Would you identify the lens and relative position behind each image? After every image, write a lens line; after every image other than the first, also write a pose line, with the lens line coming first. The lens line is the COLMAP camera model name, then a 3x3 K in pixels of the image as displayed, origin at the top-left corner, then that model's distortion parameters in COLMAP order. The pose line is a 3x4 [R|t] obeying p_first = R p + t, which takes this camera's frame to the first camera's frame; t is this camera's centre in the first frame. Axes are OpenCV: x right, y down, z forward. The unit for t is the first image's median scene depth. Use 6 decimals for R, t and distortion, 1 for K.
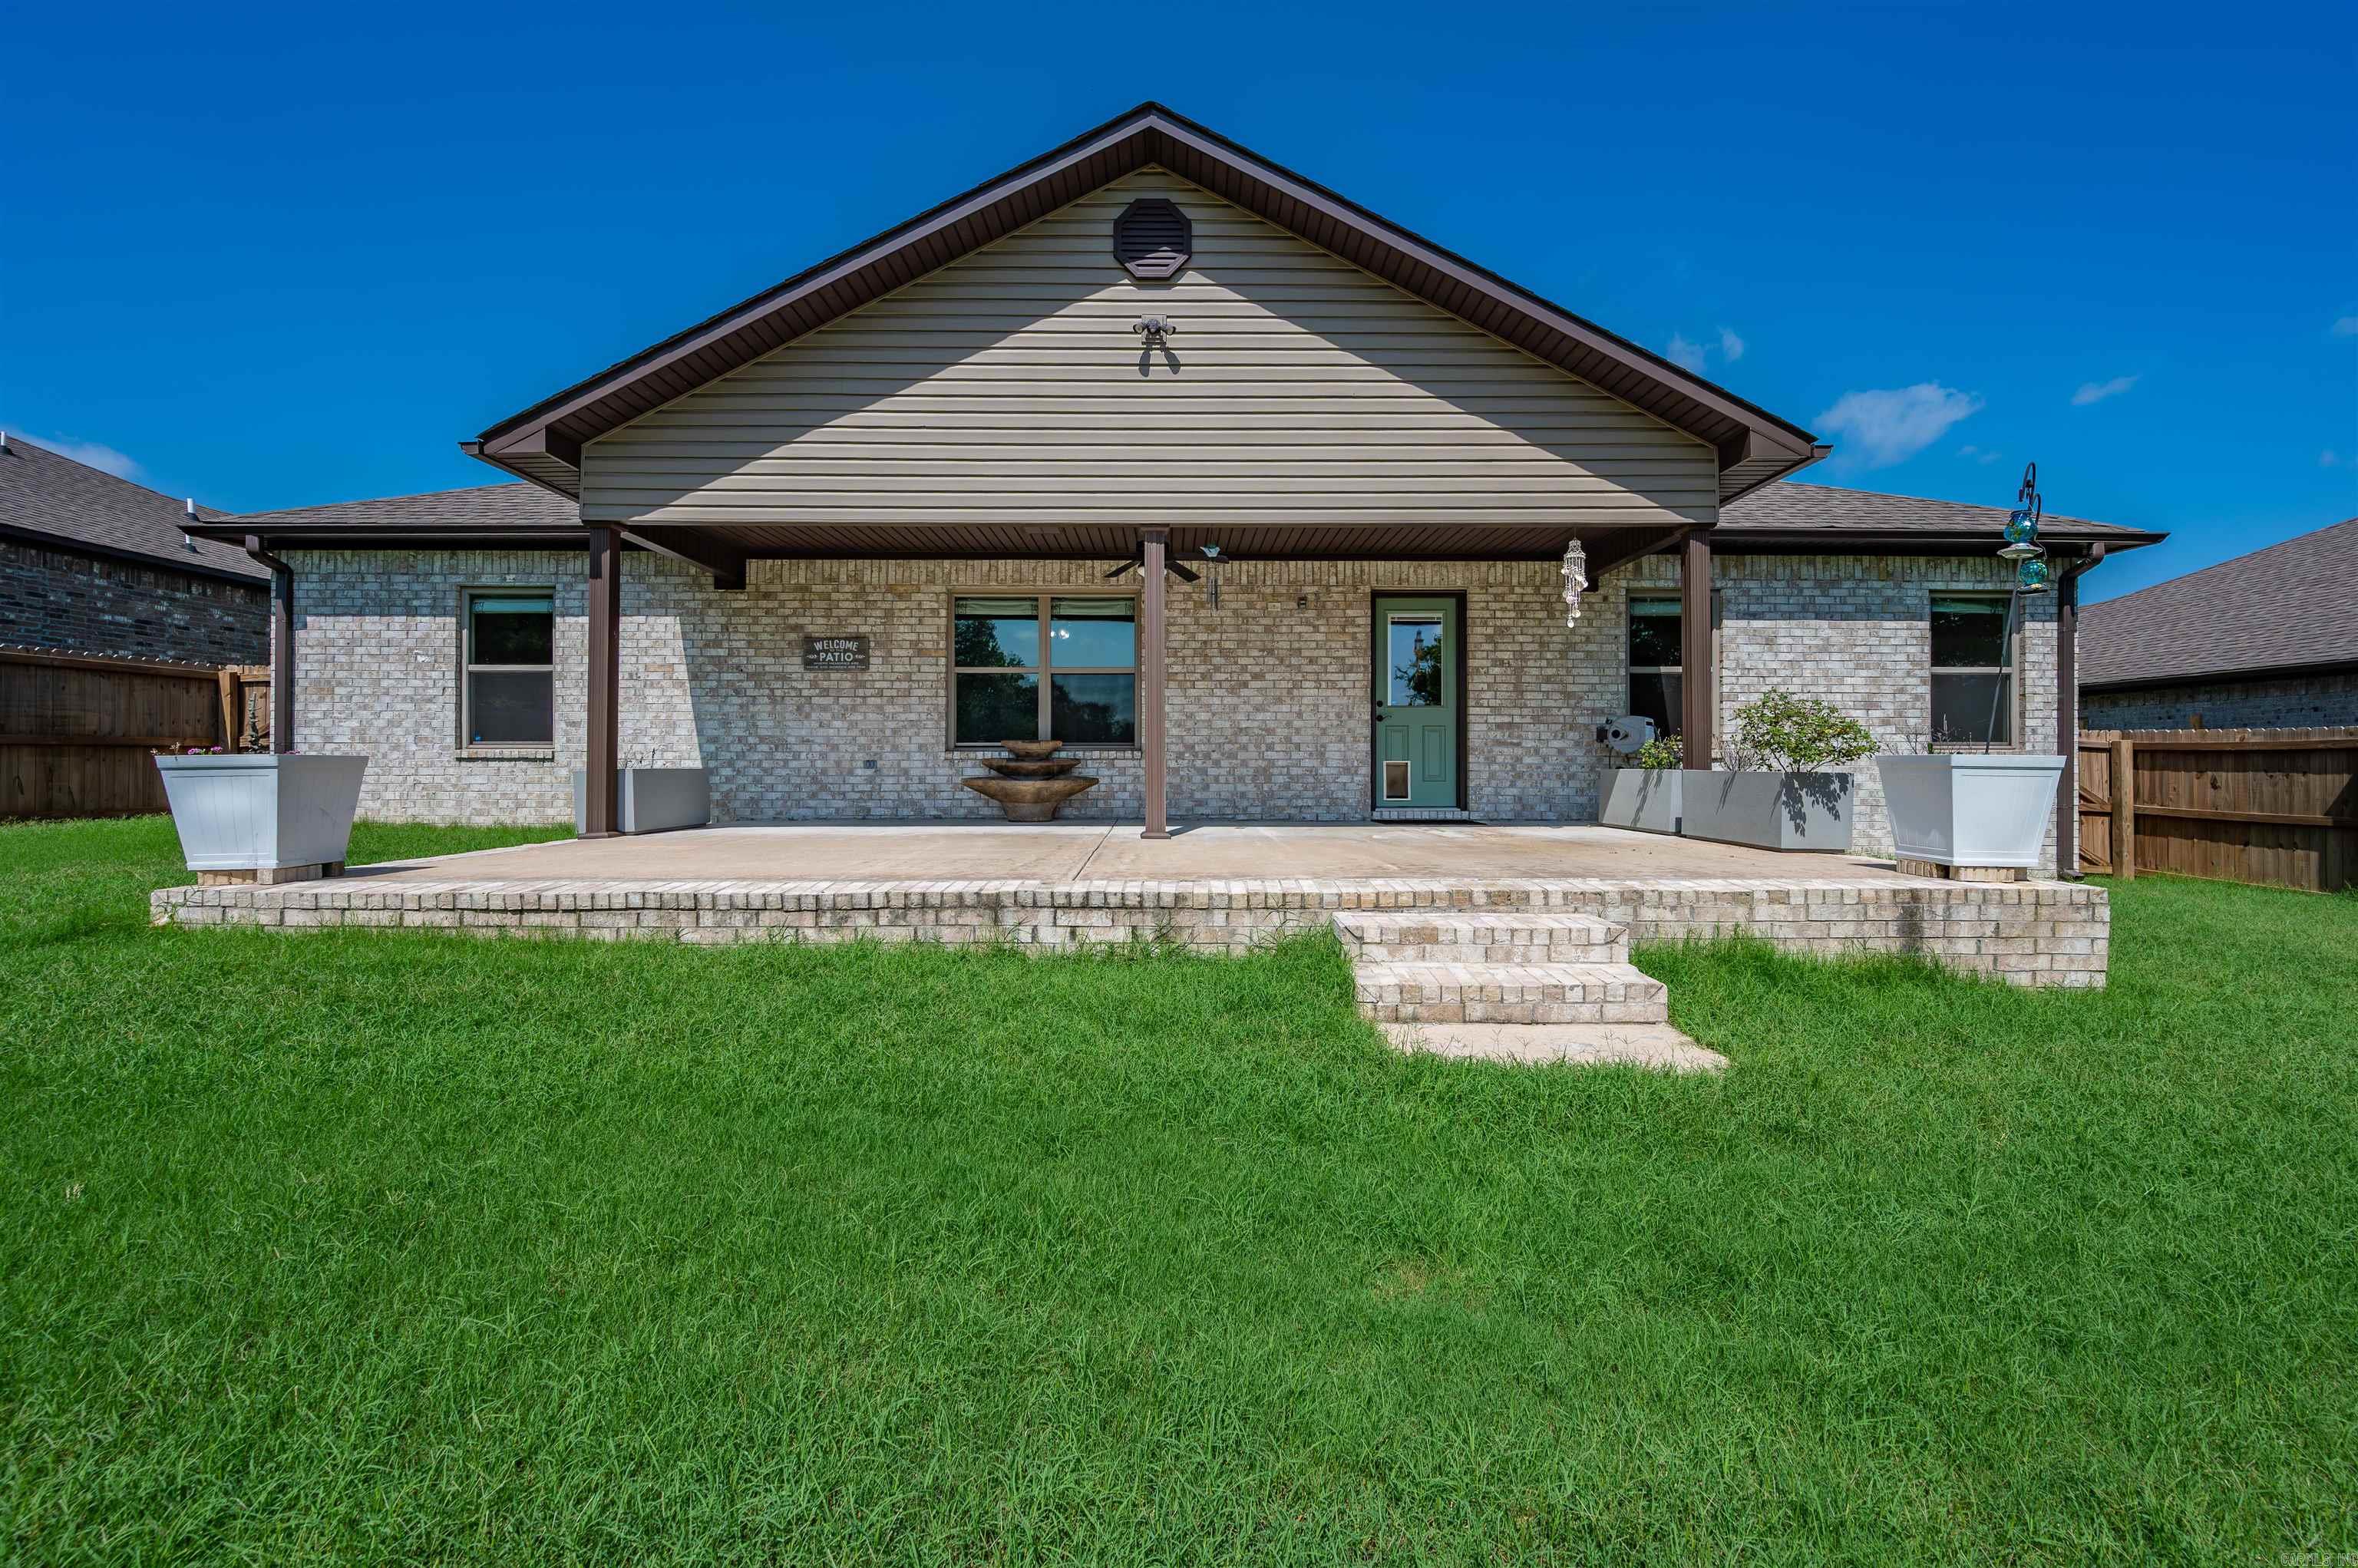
lens RADIAL K [[959.8, 0, 1193.4], [0, 959.8, 745.9], [0, 0, 1]] dist [0.002746, -0.000952]
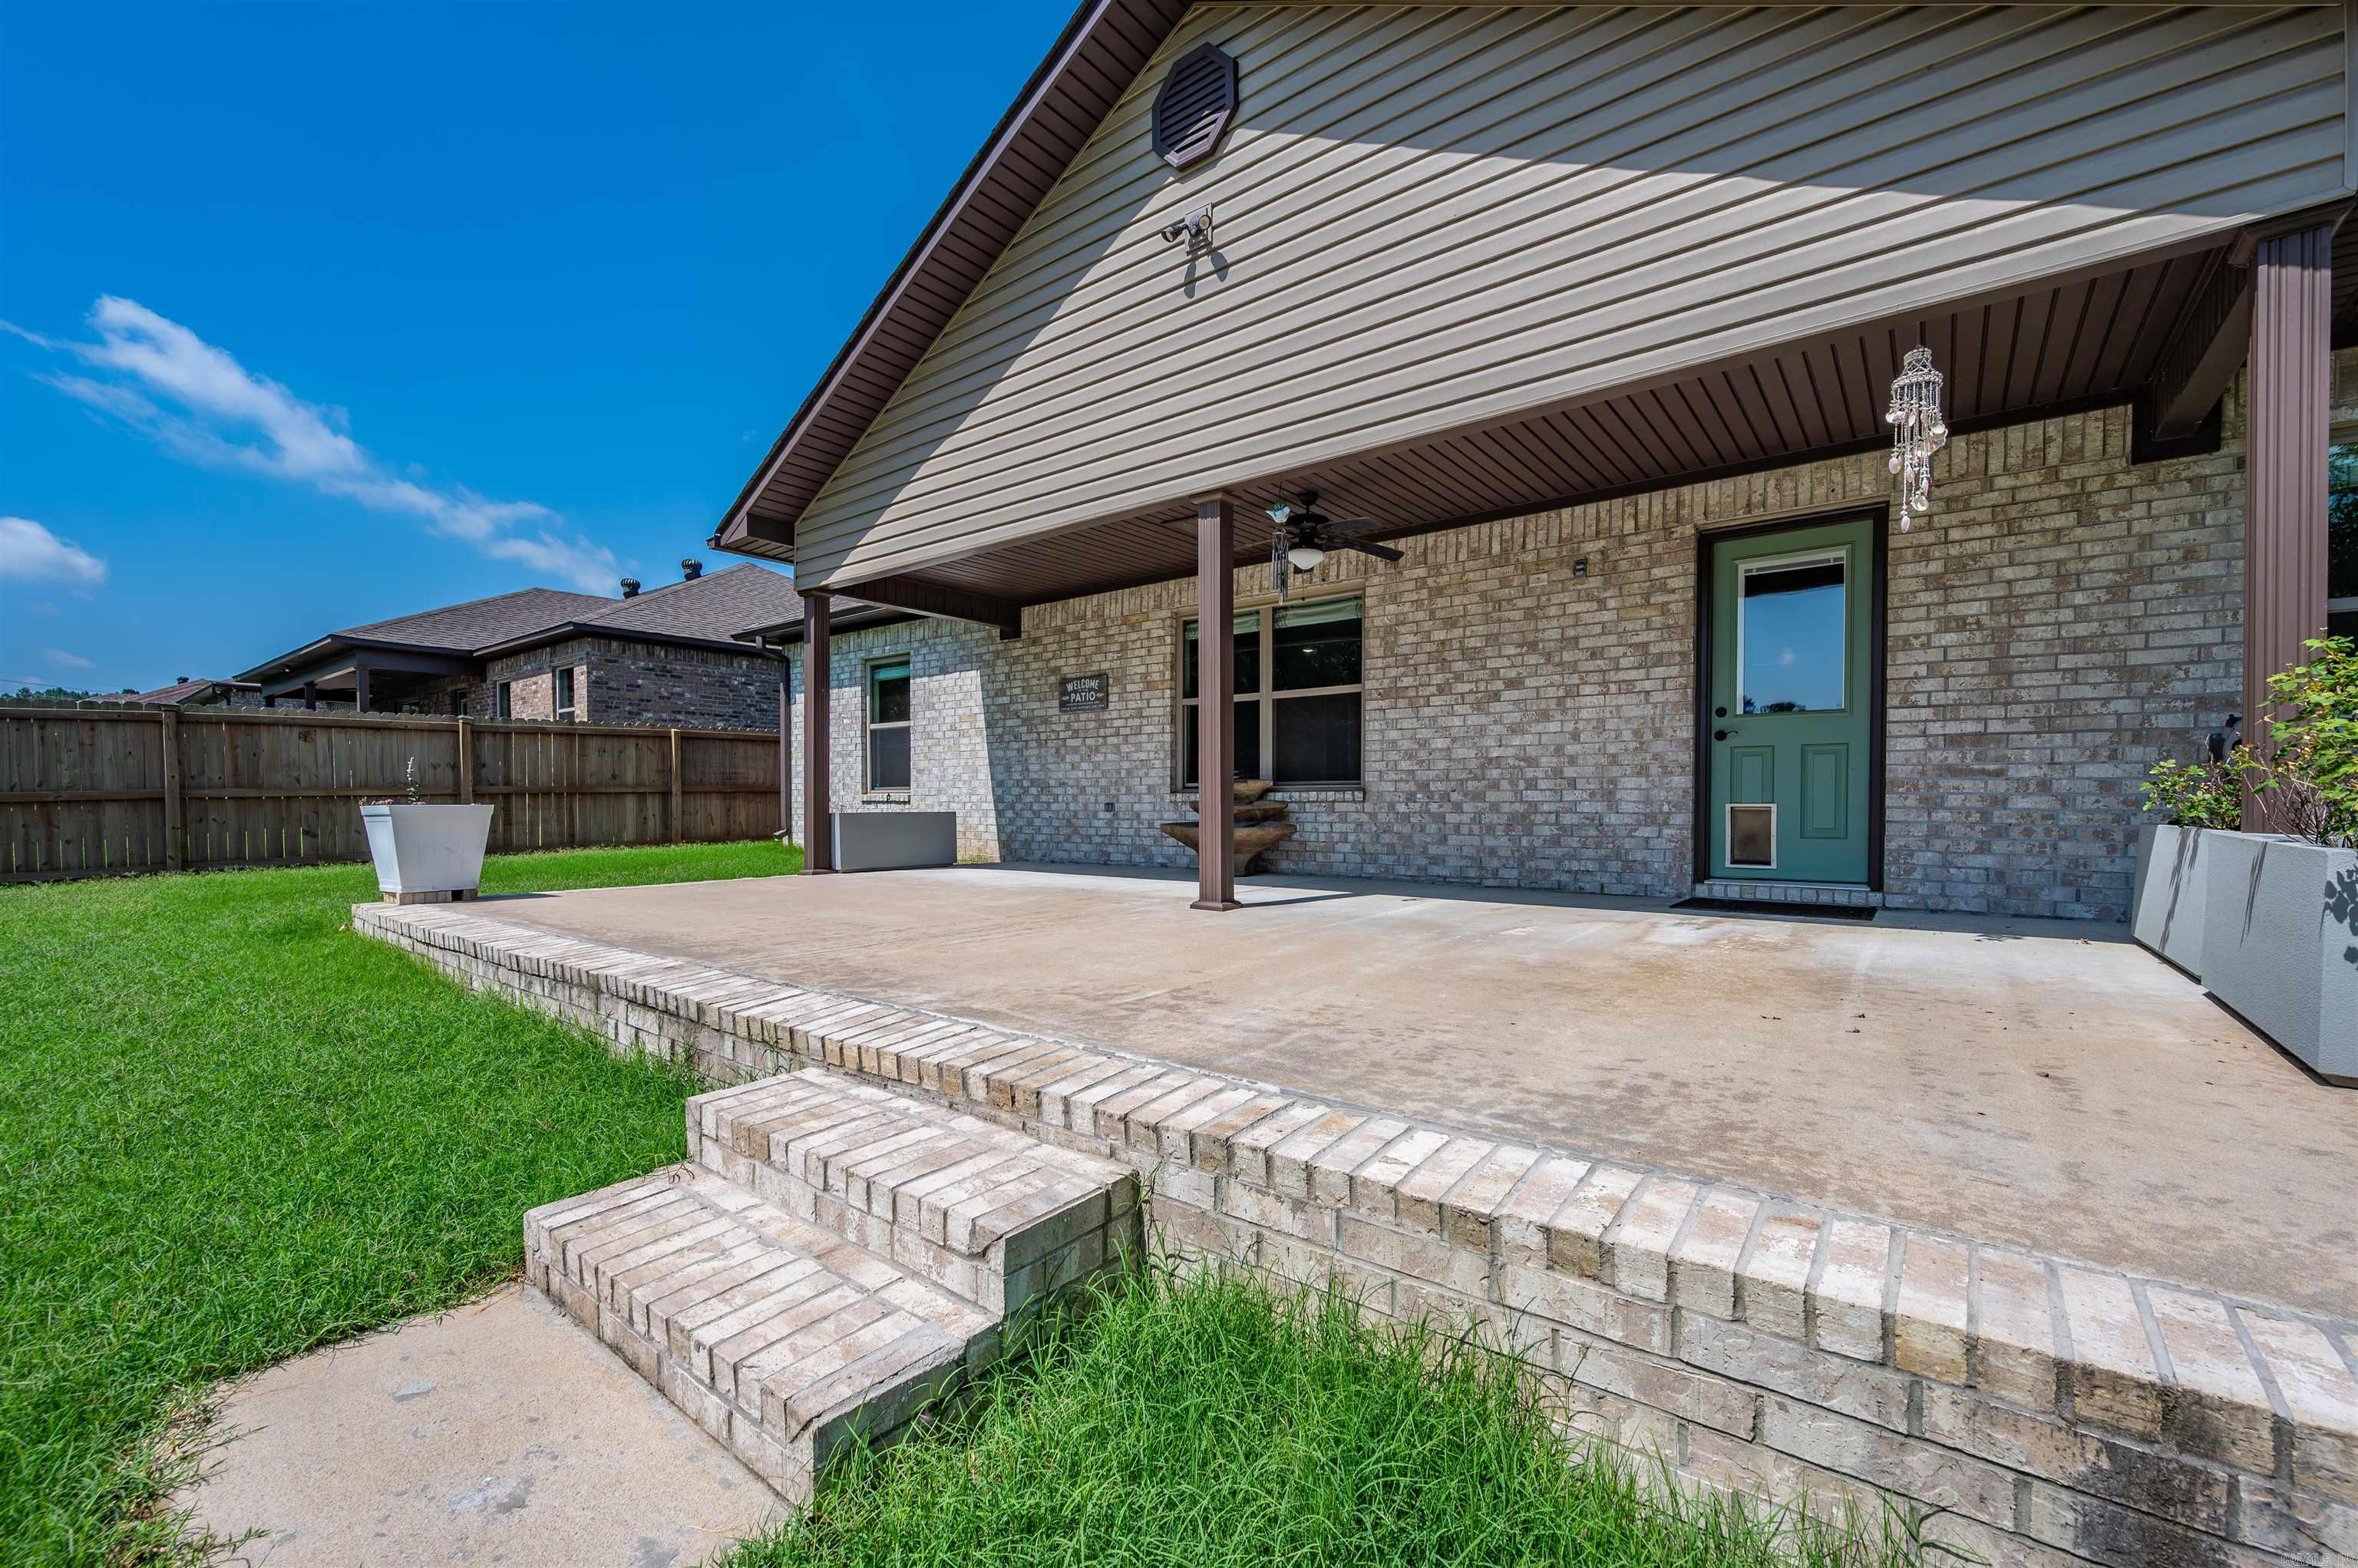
lens RADIAL K [[959.8, 0, 1198.4], [0, 959.8, 806.7], [0, 0, 1]] dist [0.002746, -0.000952]
pose [[0.783578, 0.002367, -0.621288, 0.323733], [0.014140, 0.999666, 0.021642, -0.000790], [0.621132, -0.025743, 0.783283, 0.306894]]
